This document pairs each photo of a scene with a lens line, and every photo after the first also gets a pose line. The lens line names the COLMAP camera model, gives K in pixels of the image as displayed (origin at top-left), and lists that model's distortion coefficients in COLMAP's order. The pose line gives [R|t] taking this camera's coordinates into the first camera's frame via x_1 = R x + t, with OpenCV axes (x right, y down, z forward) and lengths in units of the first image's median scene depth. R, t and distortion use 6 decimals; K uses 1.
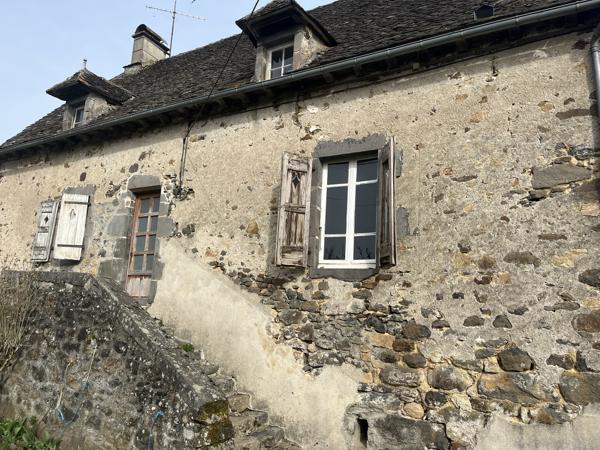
lens RADIAL K [[436.9, 0, 300.0], [0, 436.9, 225.0], [0, 0, 1]] dist [0.027255, -0.001223]
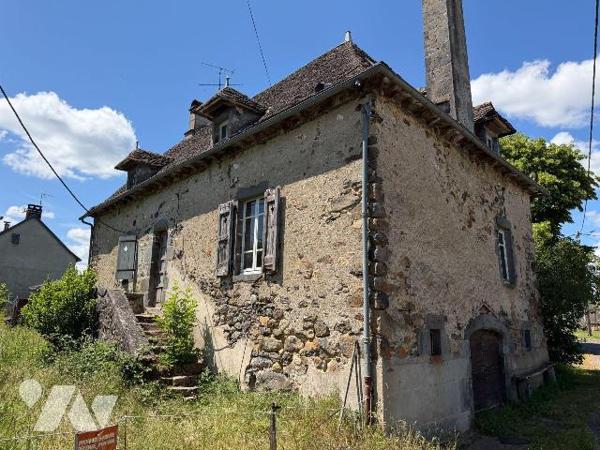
lens RADIAL K [[410.7, 0, 298.1], [0, 410.7, 220.0], [0, 0, 1]] dist [0.072508, -0.096124]
pose [[0.955729, -0.102099, -0.275967, 0.615685], [0.091522, 0.994498, -0.050973, 0.003059], [0.279653, 0.023459, 0.959815, -0.271515]]
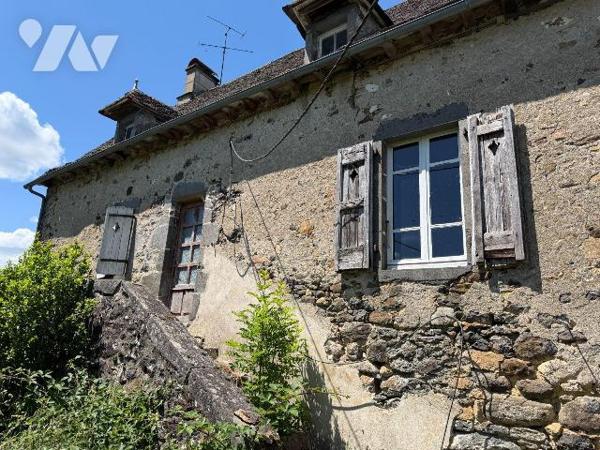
lens RADIAL K [[410.7, 0, 298.1], [0, 410.7, 220.0], [0, 0, 1]] dist [0.072508, -0.096124]
pose [[0.993406, -0.029071, -0.110901, -0.034412], [0.018183, 0.995025, -0.097957, 0.075632], [0.113197, 0.095294, 0.988992, 0.208289]]
